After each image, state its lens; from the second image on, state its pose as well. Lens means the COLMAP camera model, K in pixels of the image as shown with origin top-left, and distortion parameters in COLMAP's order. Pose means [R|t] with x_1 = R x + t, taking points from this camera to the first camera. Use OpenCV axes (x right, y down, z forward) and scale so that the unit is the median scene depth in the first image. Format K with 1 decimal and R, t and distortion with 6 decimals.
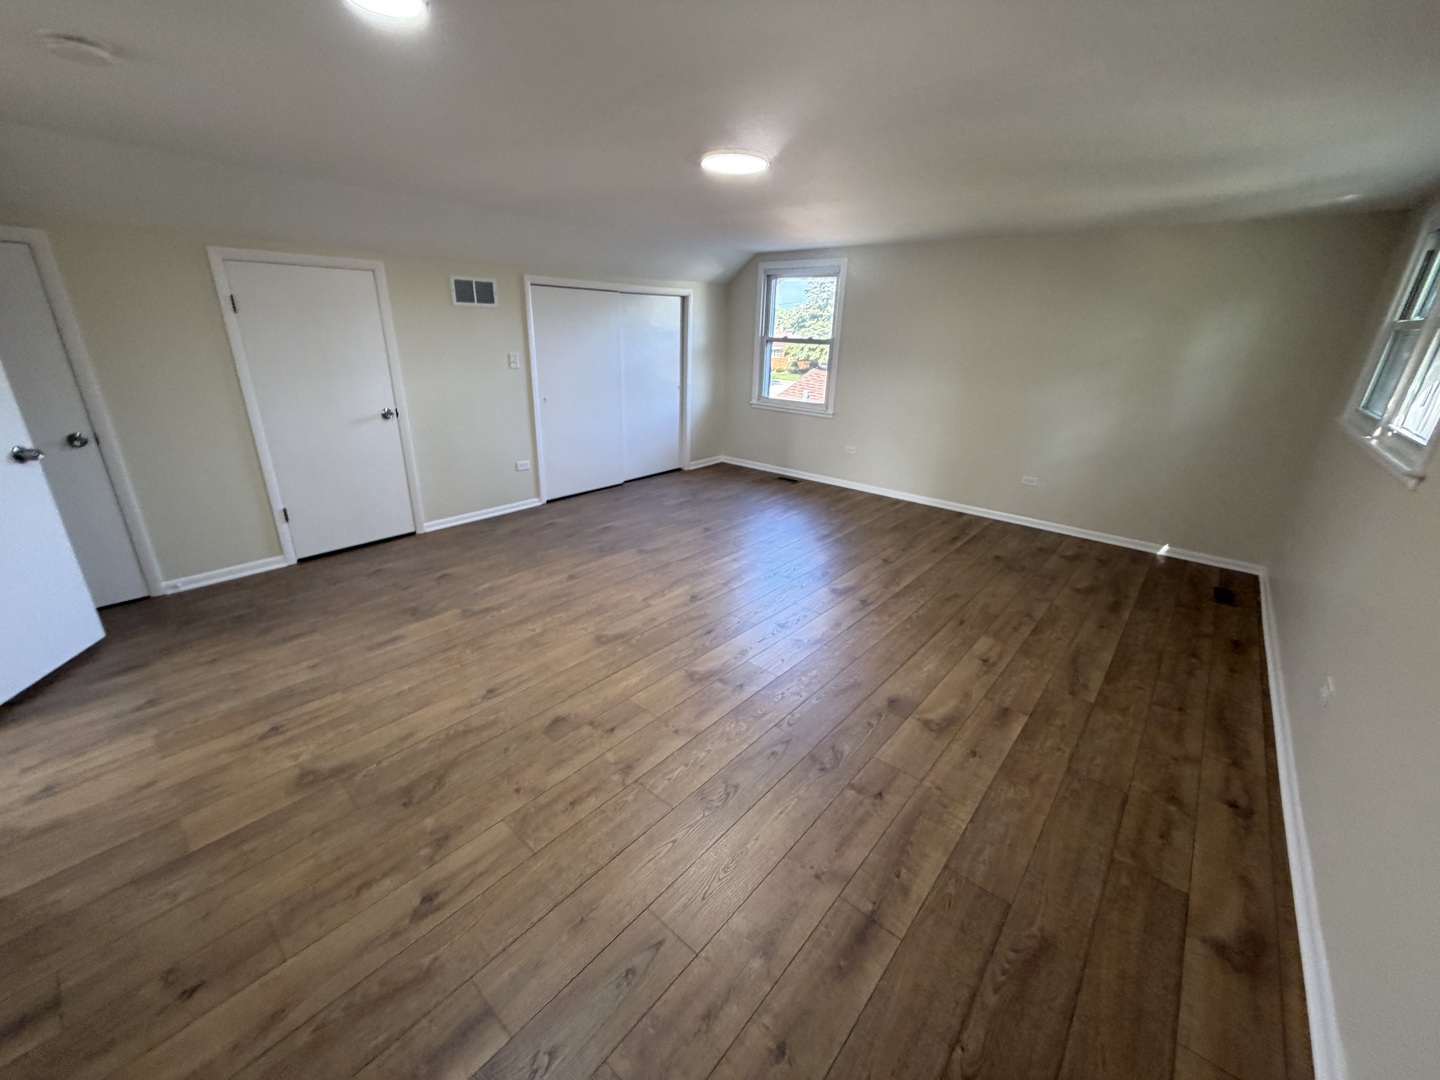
lens RADIAL K [[577.6, 0, 702.5], [0, 577.6, 542.3], [0, 0, 1]] dist [-0.000924, -0.000424]
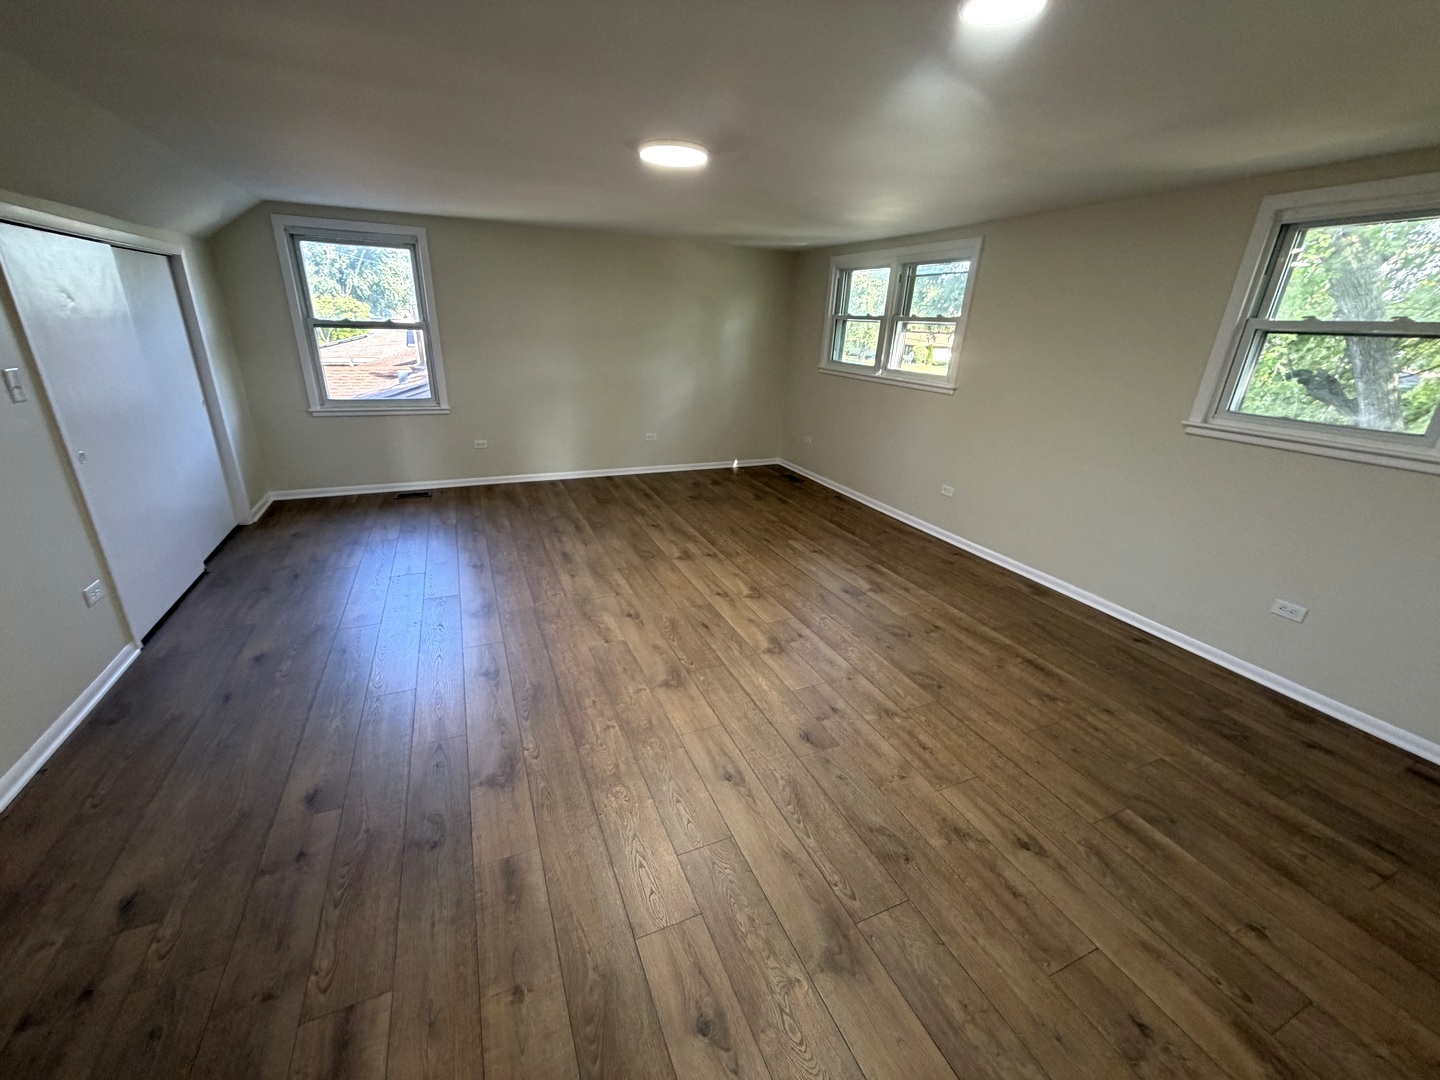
lens RADIAL K [[580.9, 0, 720.0], [0, 580.9, 540.0], [0, 0, 1]] dist [0.000147, -0.000322]
pose [[0.418951, -0.331236, 0.845436, -0.835006], [0.294024, 0.930411, 0.218827, -0.213340], [-0.859087, 0.156901, 0.487188, 0.474595]]
